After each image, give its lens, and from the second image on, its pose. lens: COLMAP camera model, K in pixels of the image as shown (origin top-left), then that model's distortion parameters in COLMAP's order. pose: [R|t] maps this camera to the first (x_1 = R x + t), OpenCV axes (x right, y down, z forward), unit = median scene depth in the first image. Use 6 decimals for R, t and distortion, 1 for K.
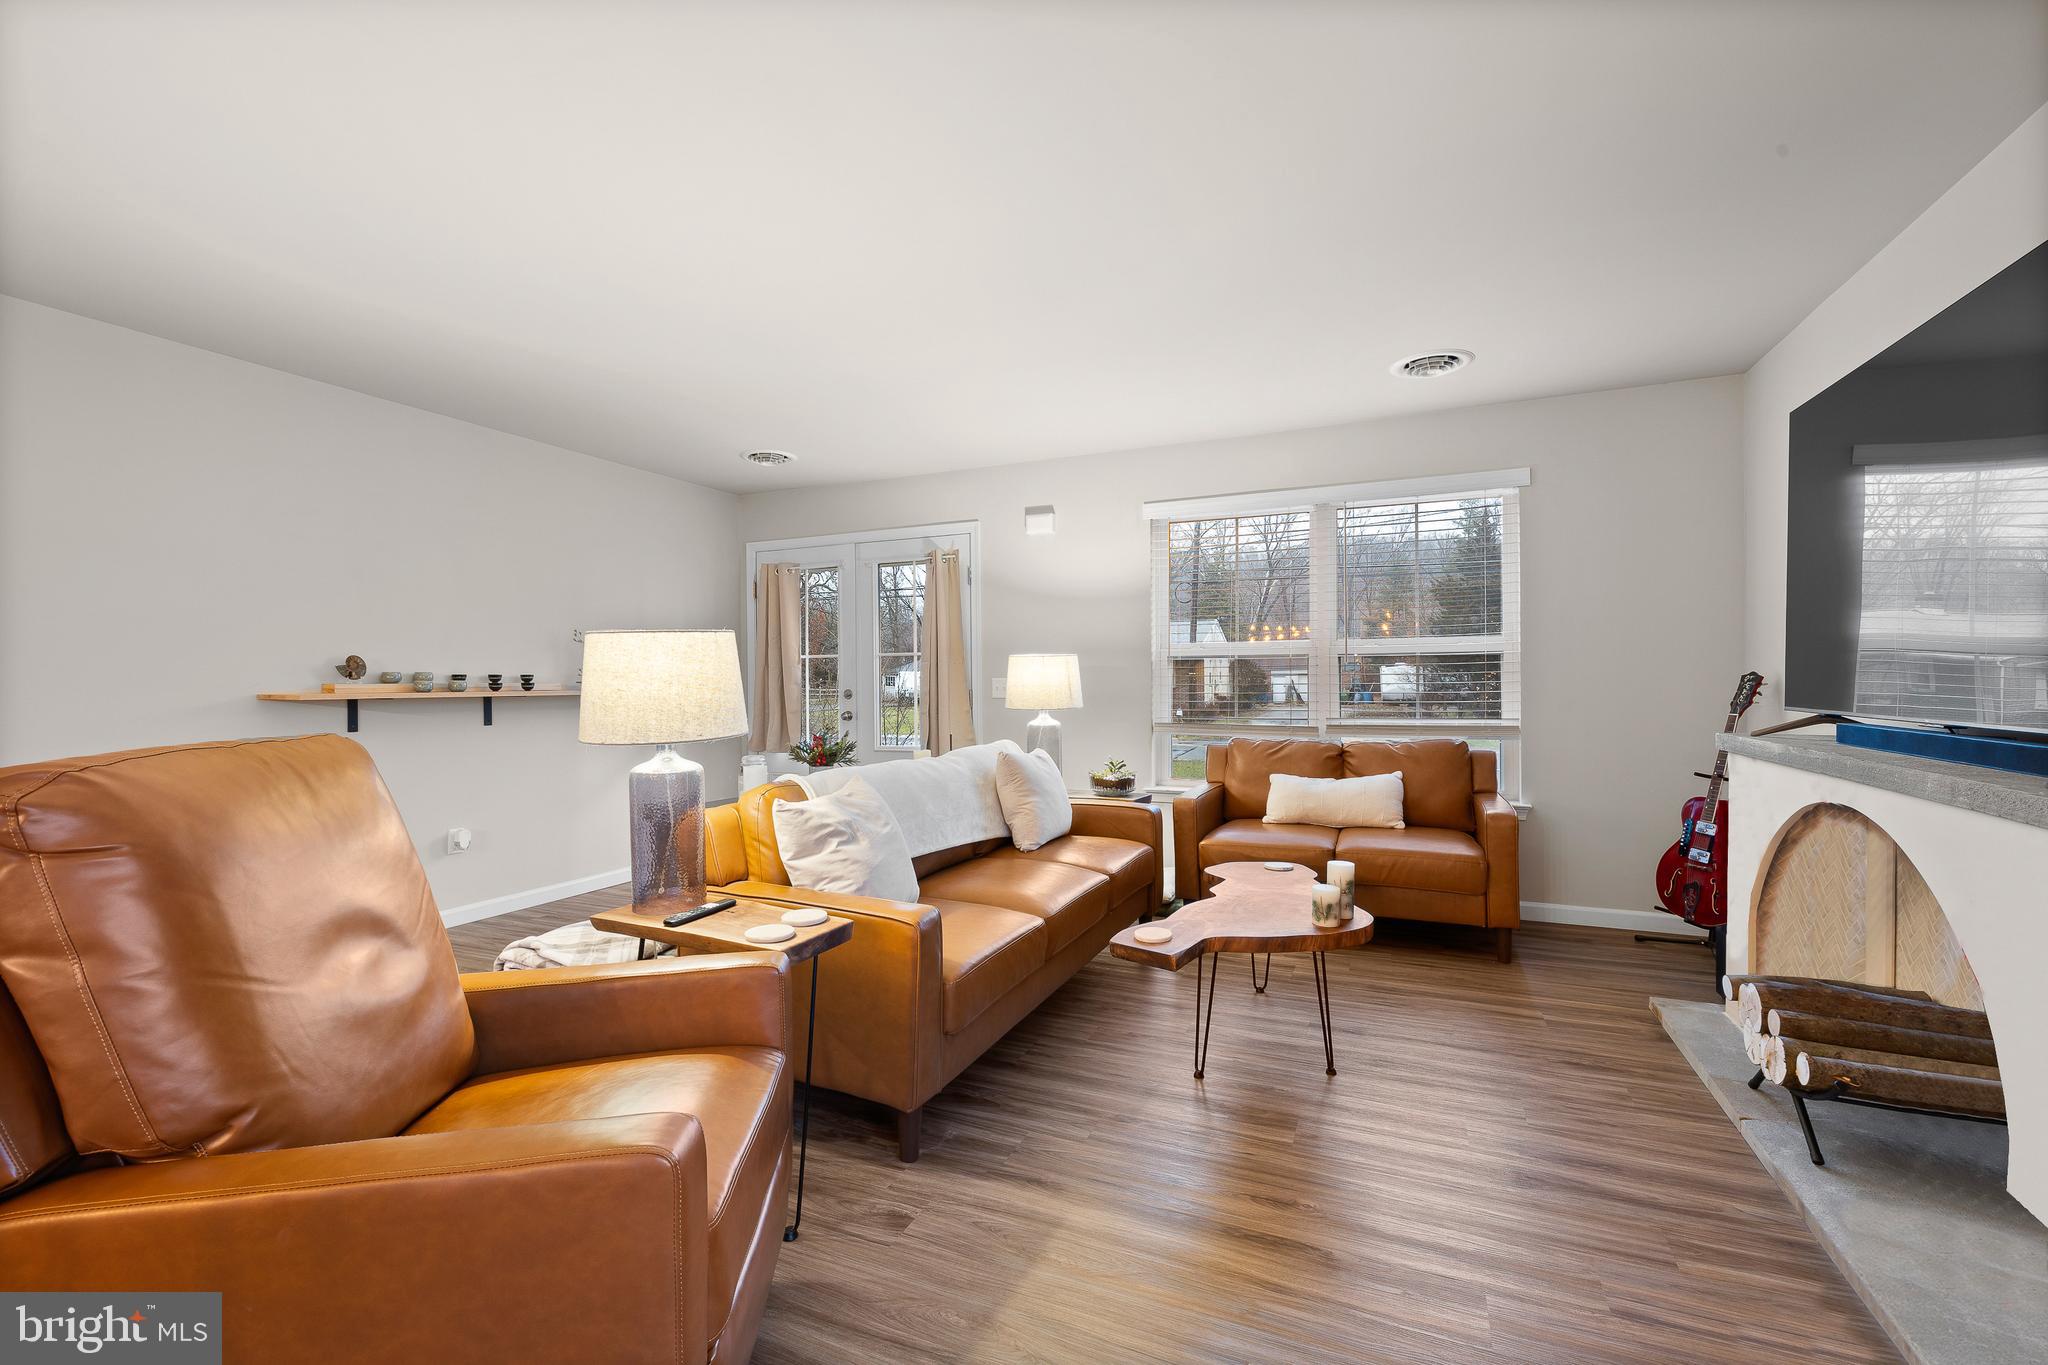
lens RADIAL K [[880.6, 0, 1024.0], [0, 880.6, 682.5], [0, 0, 1]] dist [0.000620, 0.000159]
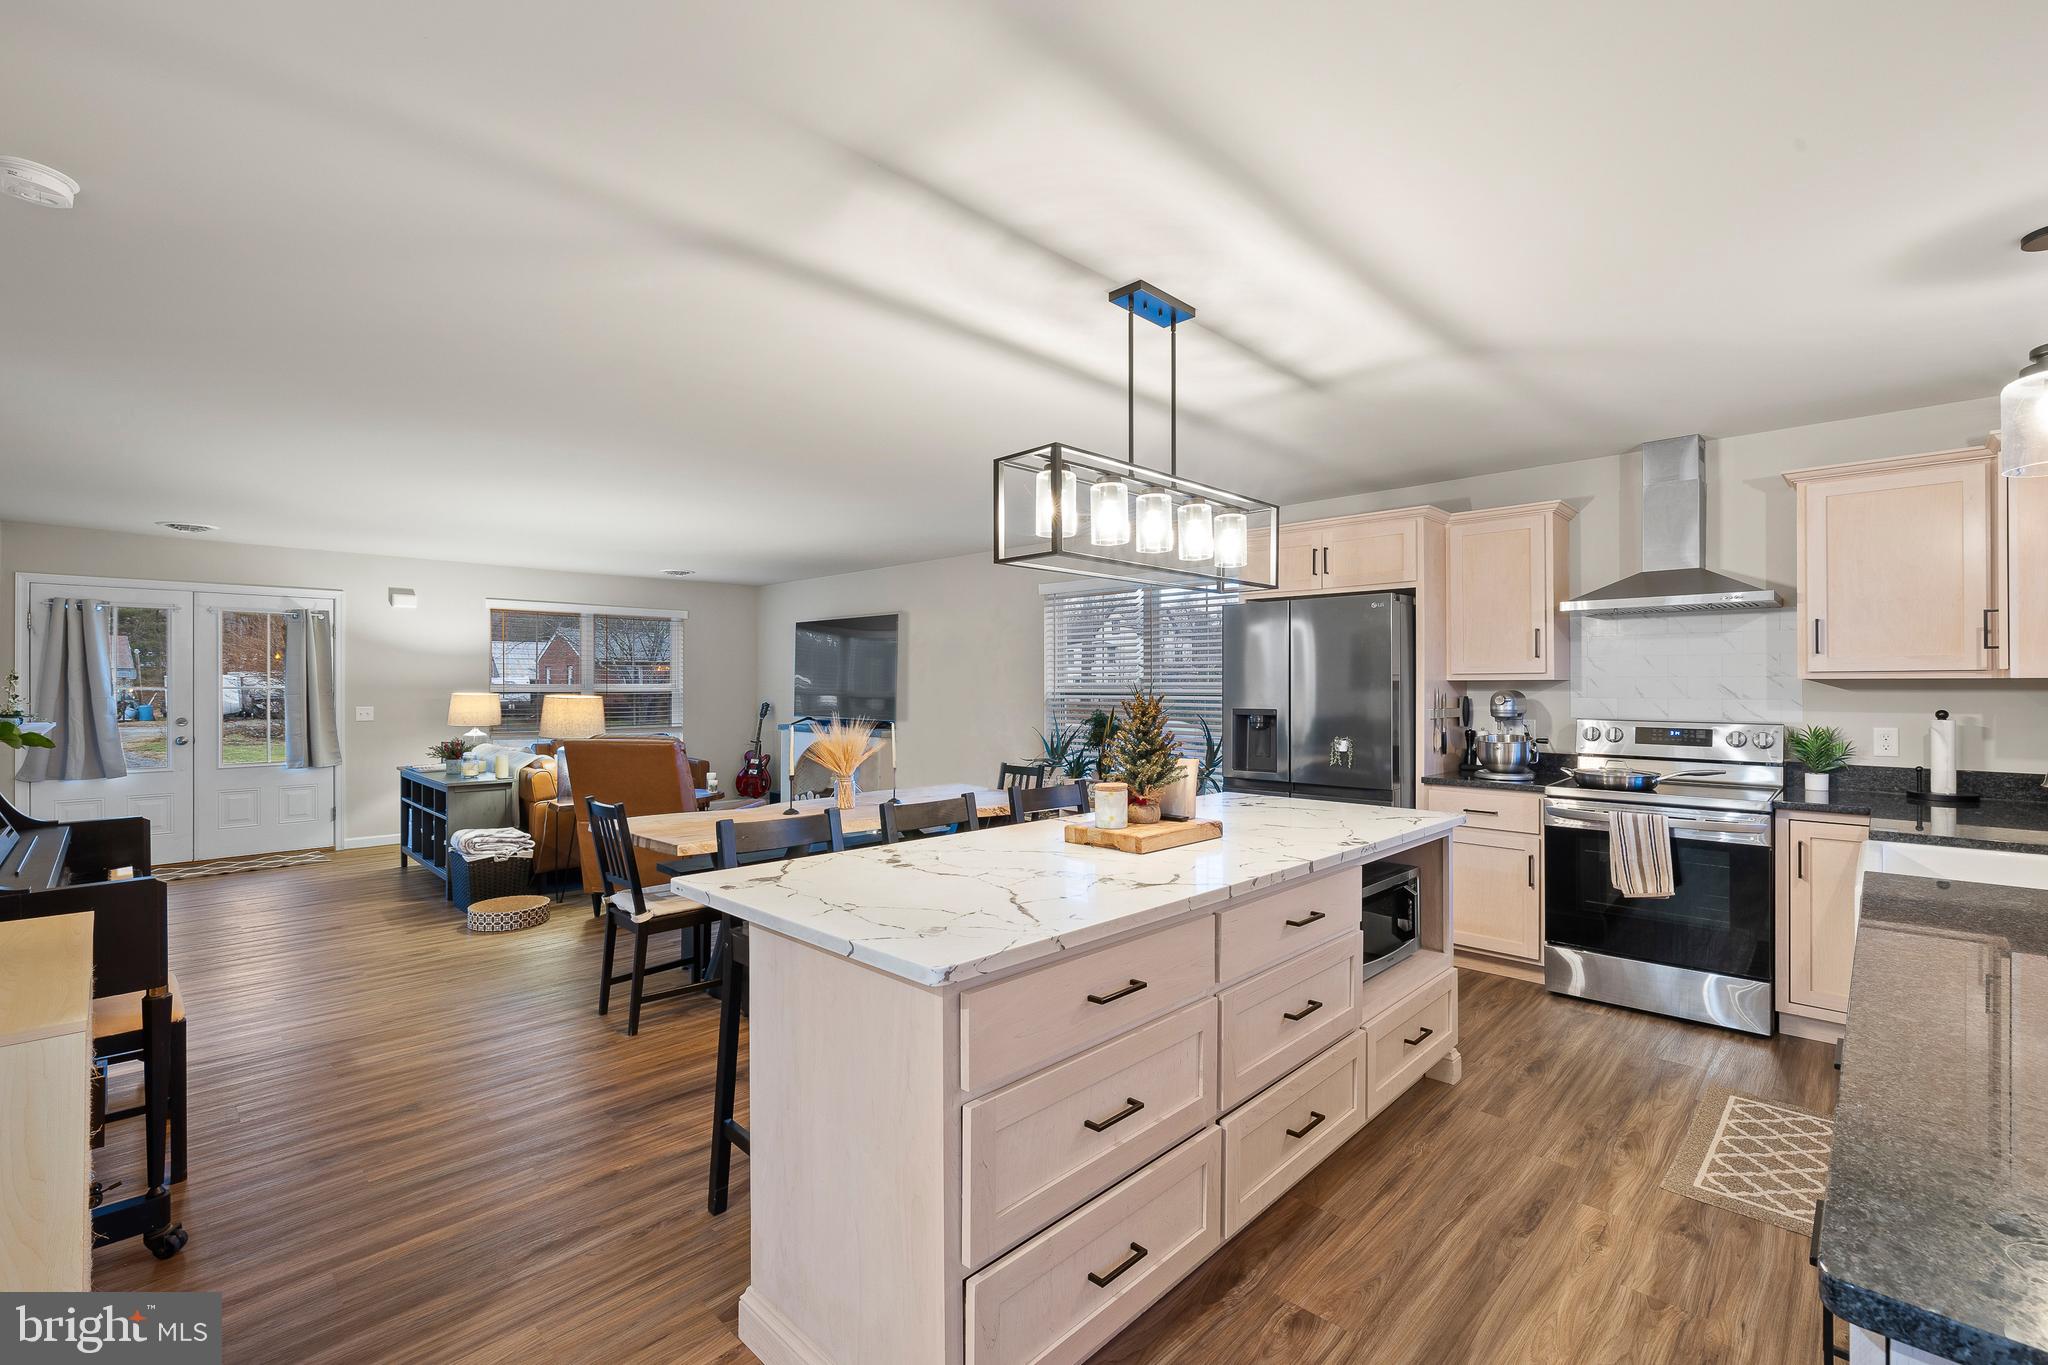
lens RADIAL K [[892.5, 0, 1024.0], [0, 892.5, 682.5], [0, 0, 1]] dist [-0.003089, 0.004879]
pose [[0.350790, 0.010014, 0.936401, -1.280717], [-0.002215, 0.999949, -0.009864, -0.041441], [-0.936452, 0.001386, 0.350794, -0.613680]]
